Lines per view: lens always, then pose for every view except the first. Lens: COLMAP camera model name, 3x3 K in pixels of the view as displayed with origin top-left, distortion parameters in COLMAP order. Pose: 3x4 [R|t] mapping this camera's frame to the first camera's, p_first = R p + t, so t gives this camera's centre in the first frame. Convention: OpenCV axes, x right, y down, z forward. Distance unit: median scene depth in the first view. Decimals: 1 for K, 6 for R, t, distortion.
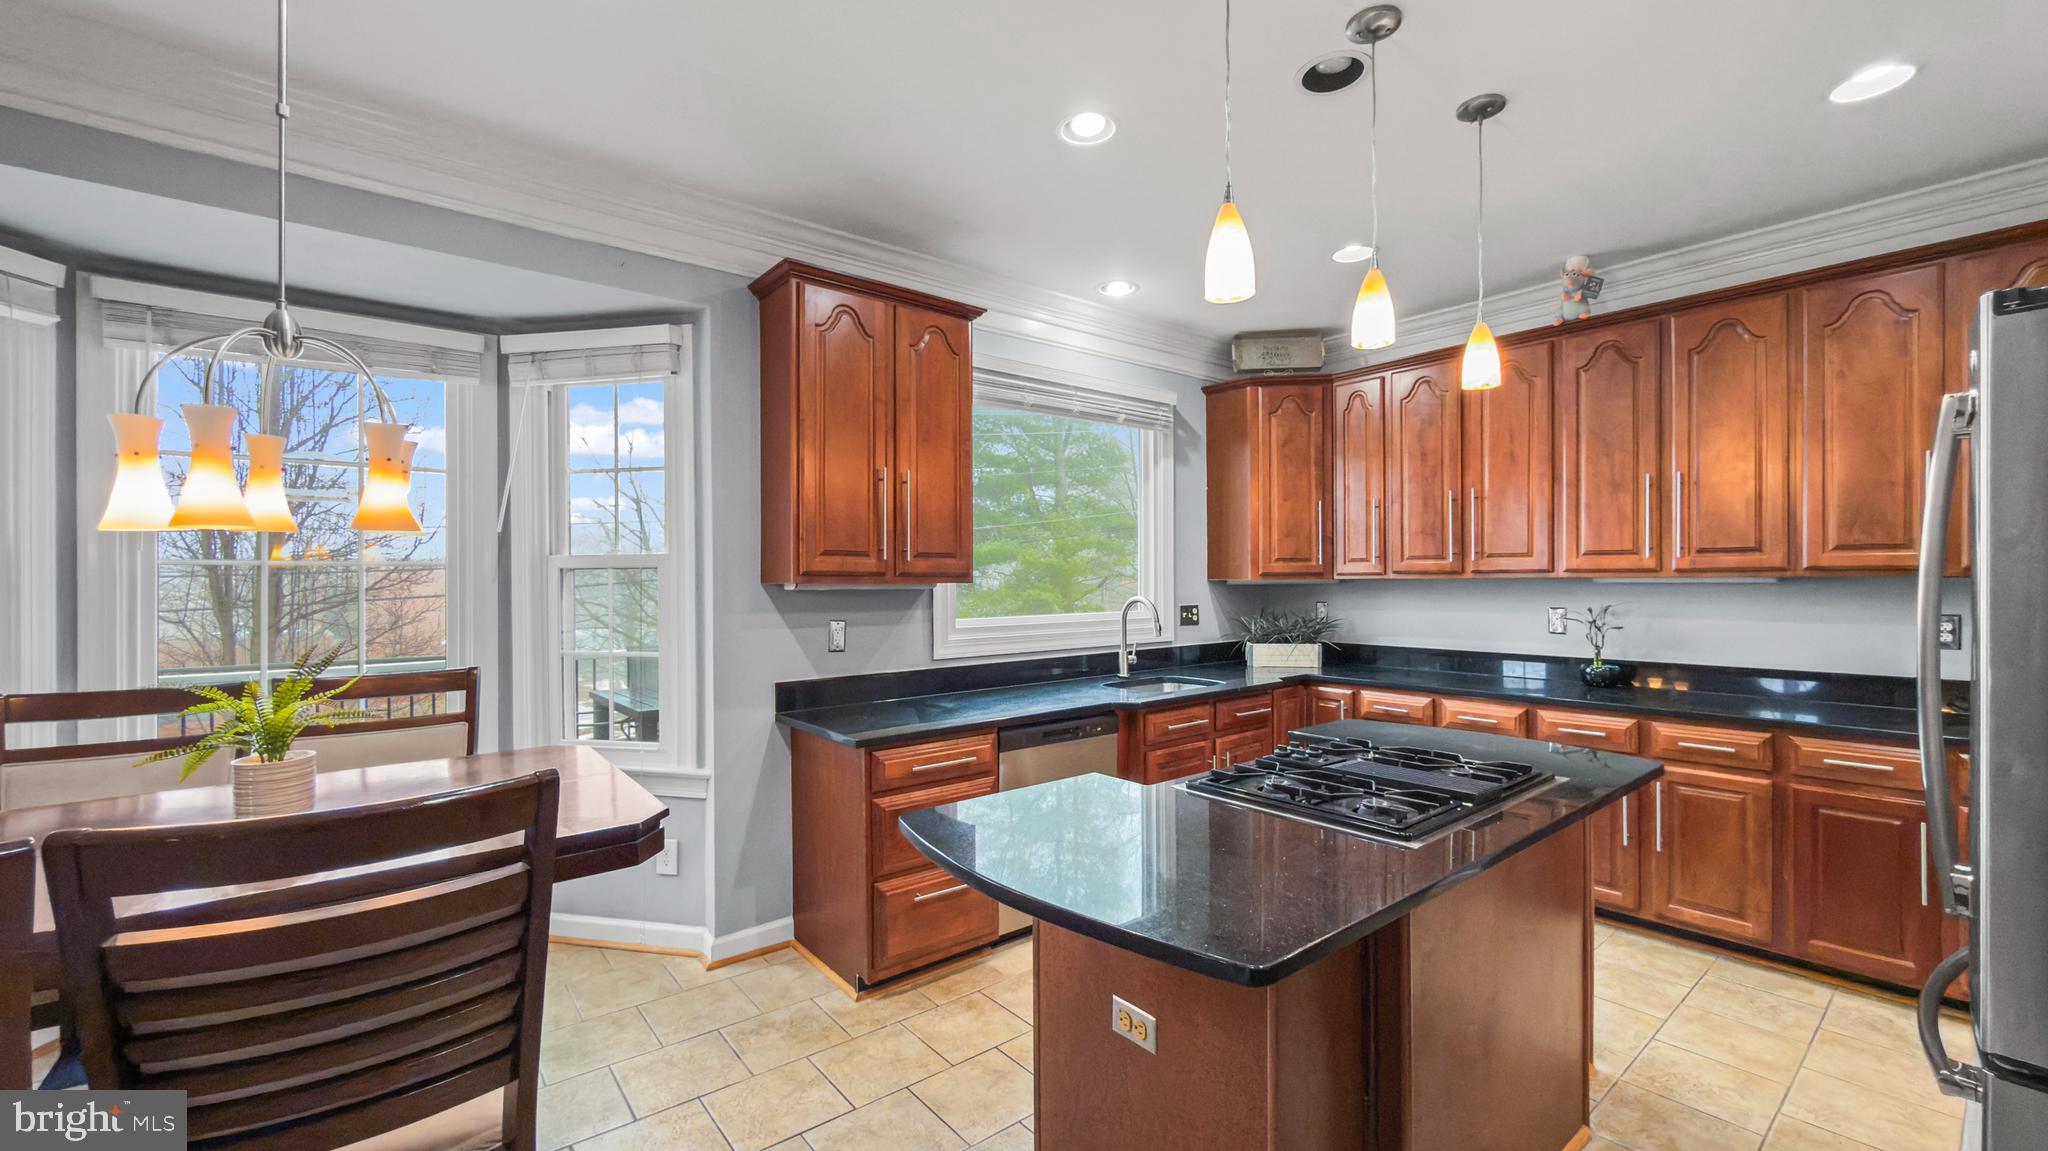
lens RADIAL K [[823.6, 0, 1031.5], [0, 823.6, 582.1], [0, 0, 1]] dist [0.000971, -0.000376]
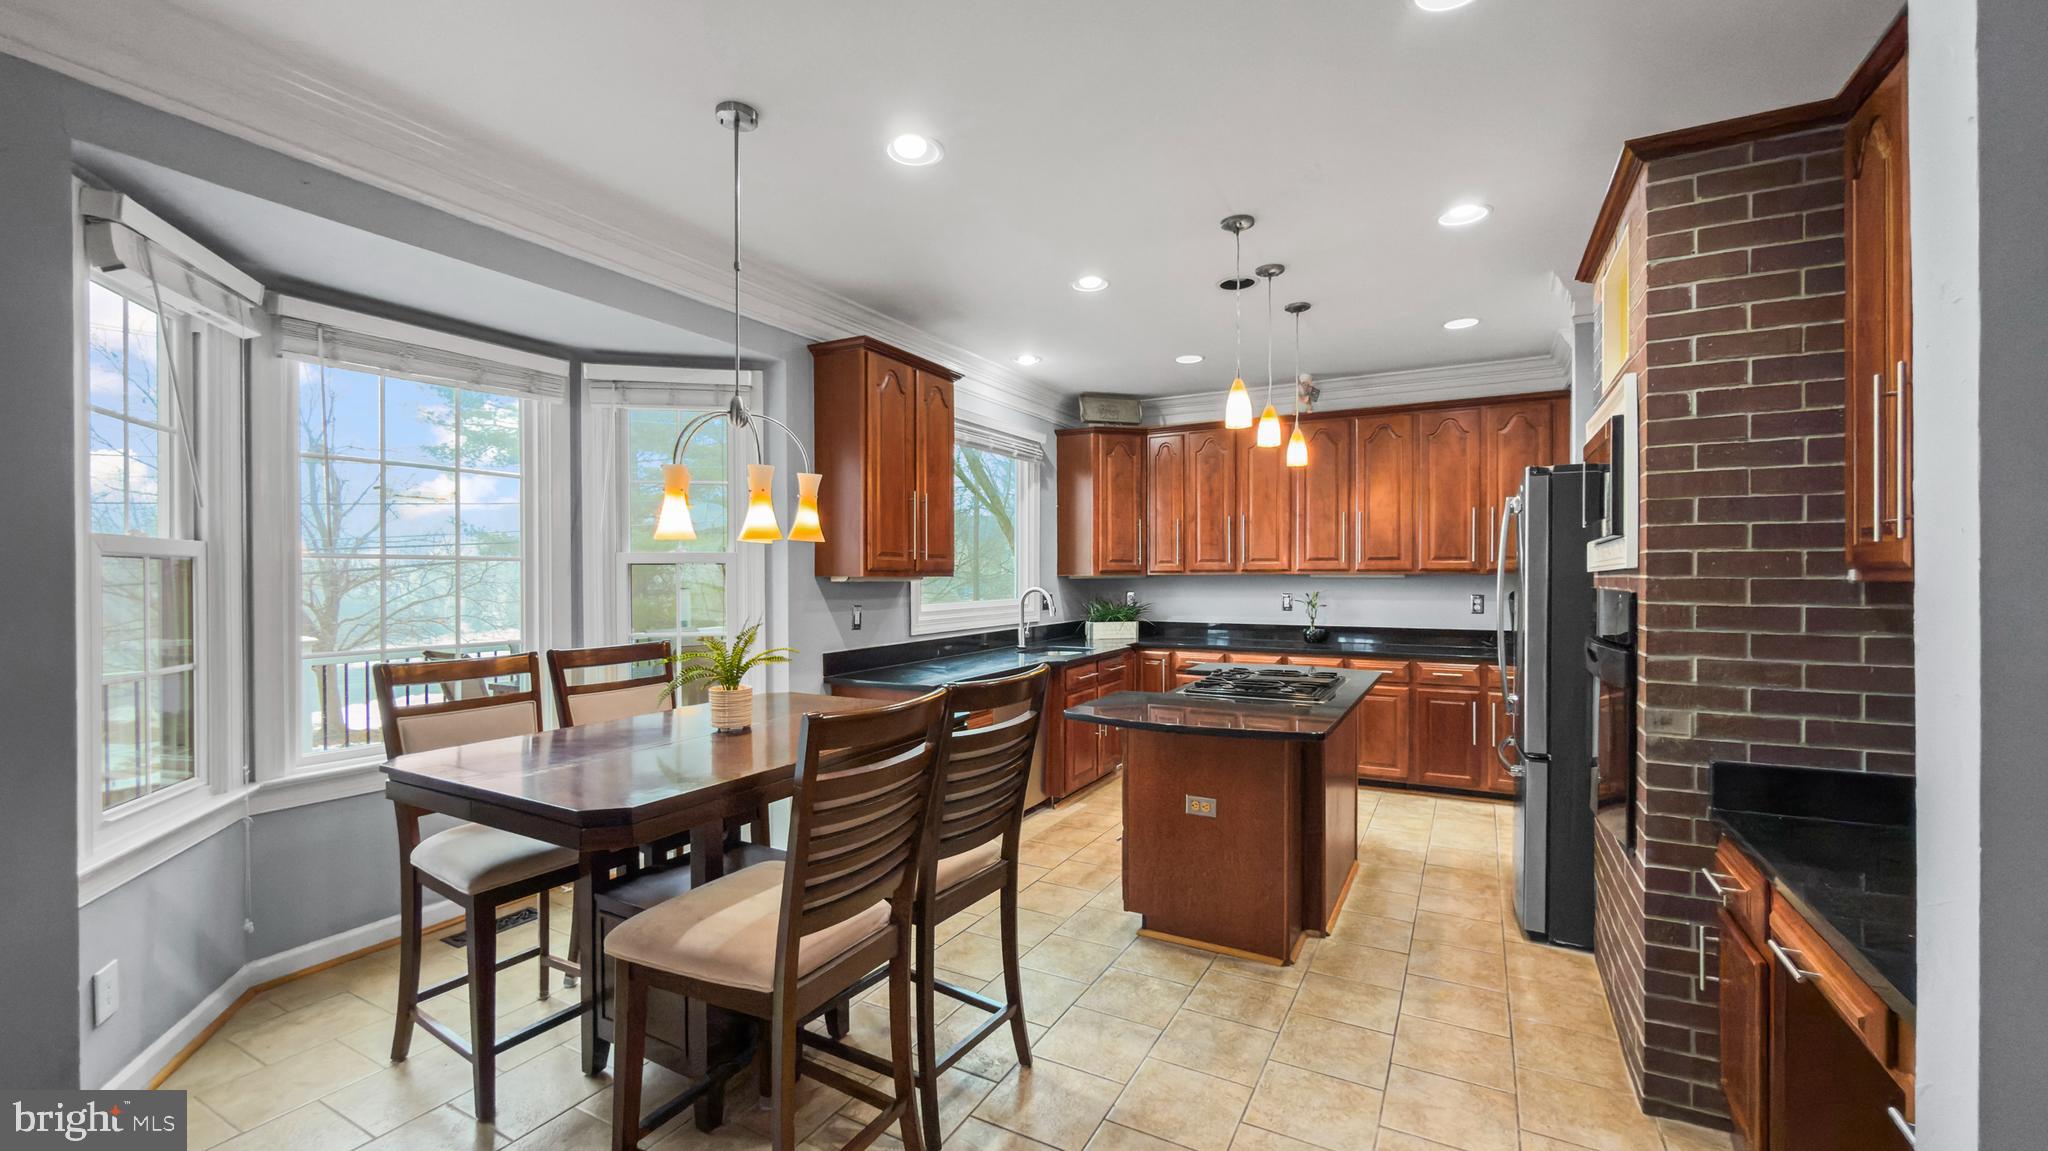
lens RADIAL K [[823.6, 0, 1030.8], [0, 823.6, 580.0], [0, 0, 1]] dist [0.000971, -0.000376]
pose [[0.925604, 0.001223, 0.378491, -0.440900], [-0.001703, 0.999998, 0.000932, 0.004828], [-0.378489, -0.001507, 0.925605, -0.282918]]
